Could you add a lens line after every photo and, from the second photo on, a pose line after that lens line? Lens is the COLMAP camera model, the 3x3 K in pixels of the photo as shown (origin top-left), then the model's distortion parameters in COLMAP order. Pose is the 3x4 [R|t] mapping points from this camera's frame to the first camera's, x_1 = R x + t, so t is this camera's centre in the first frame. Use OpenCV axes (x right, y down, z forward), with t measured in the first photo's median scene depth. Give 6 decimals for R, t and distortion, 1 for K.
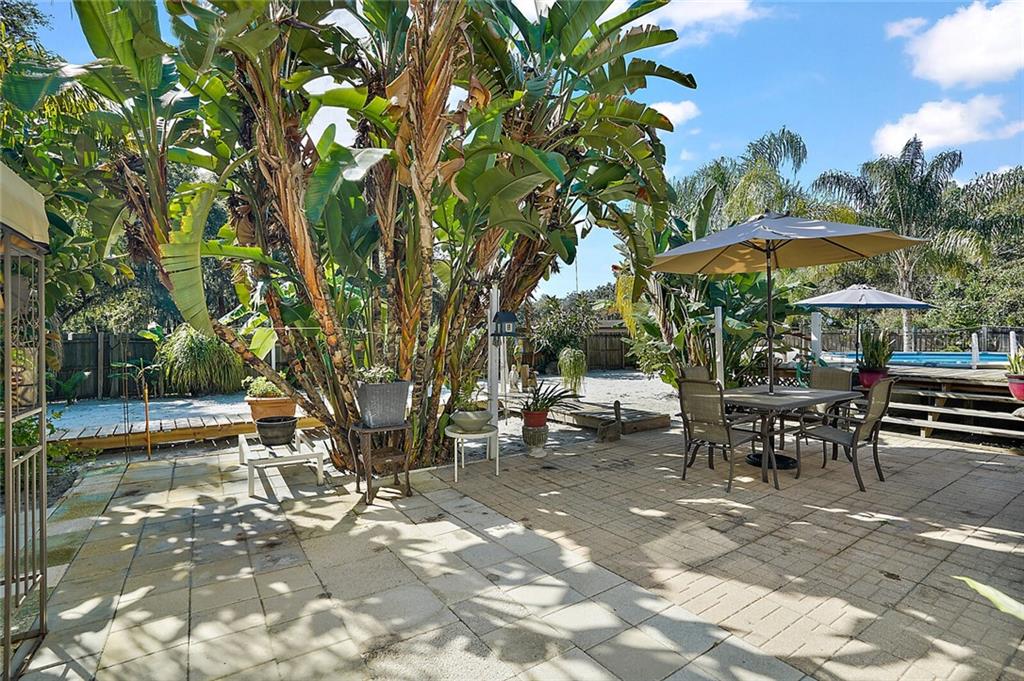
lens RADIAL K [[485.9, 0, 517.7], [0, 485.9, 340.5], [0, 0, 1]] dist [-0.020323, 0.017891]
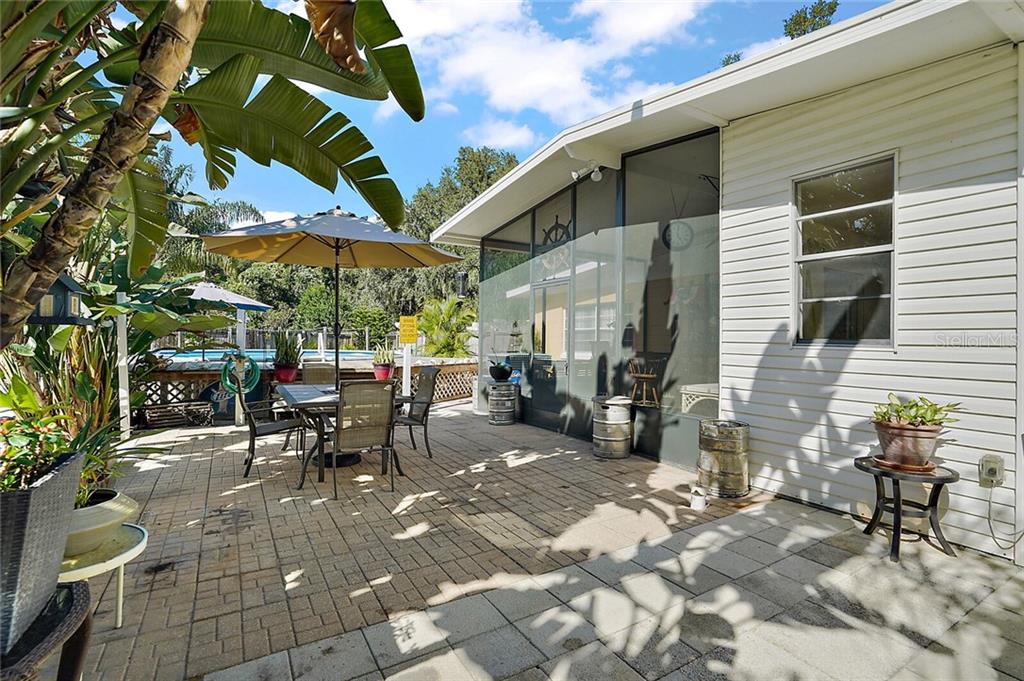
lens RADIAL K [[485.9, 0, 517.4], [0, 485.9, 337.5], [0, 0, 1]] dist [-0.020323, 0.017891]
pose [[0.062265, 0.014497, 0.997954, -0.684543], [-0.008632, 0.999865, -0.013986, 0.011824], [-0.998022, -0.007744, 0.062382, 0.852811]]
